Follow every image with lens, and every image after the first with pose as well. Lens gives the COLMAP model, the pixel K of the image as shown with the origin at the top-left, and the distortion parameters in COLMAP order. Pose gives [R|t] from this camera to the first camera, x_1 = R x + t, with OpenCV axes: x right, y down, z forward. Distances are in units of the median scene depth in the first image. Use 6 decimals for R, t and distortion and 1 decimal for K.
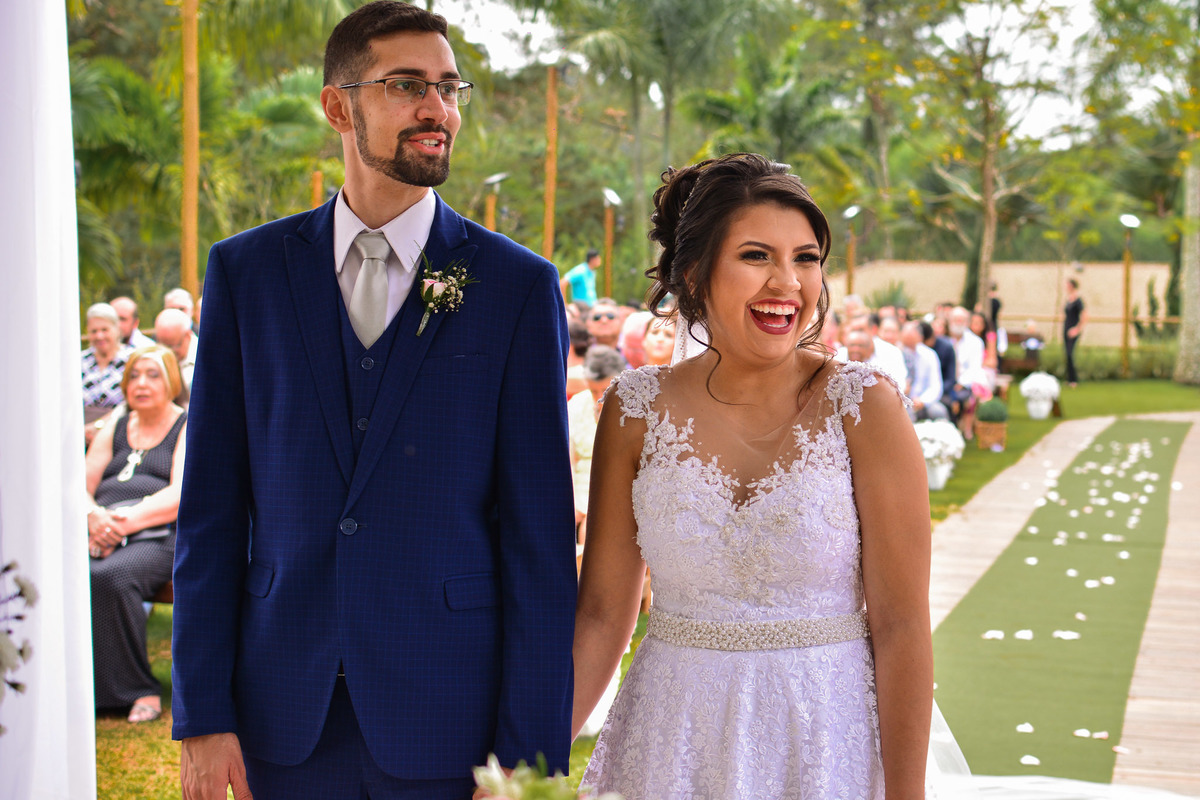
lens RADIAL K [[1799.9, 0, 600.0], [0, 1799.9, 400.0], [0, 0, 1]] dist [-0.180880, -0.022753]
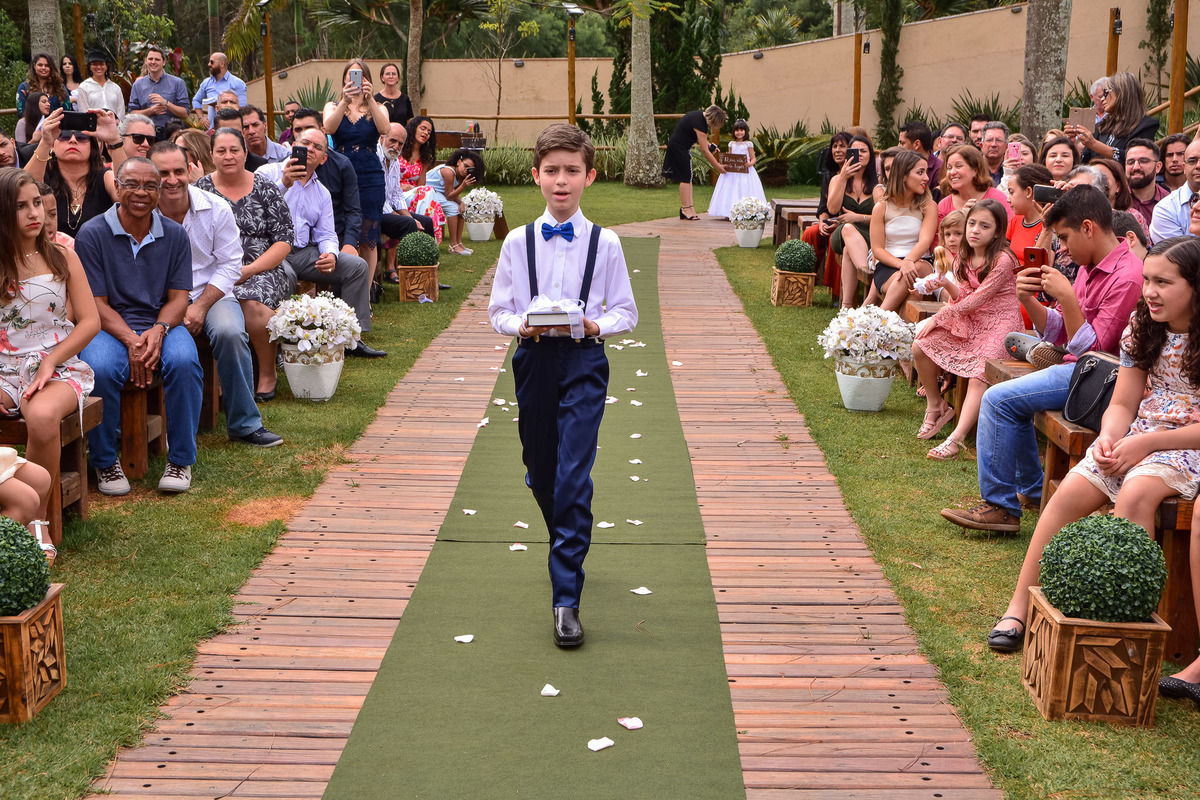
lens RADIAL K [[1658.2, 0, 600.0], [0, 1658.2, 400.0], [0, 0, 1]] dist [0.173426, 0.003124]
pose [[0.952079, -0.077065, 0.295985, 0.034538], [0.040691, 0.991048, 0.127151, -0.008026], [-0.303134, -0.109014, 0.946692, 0.128765]]
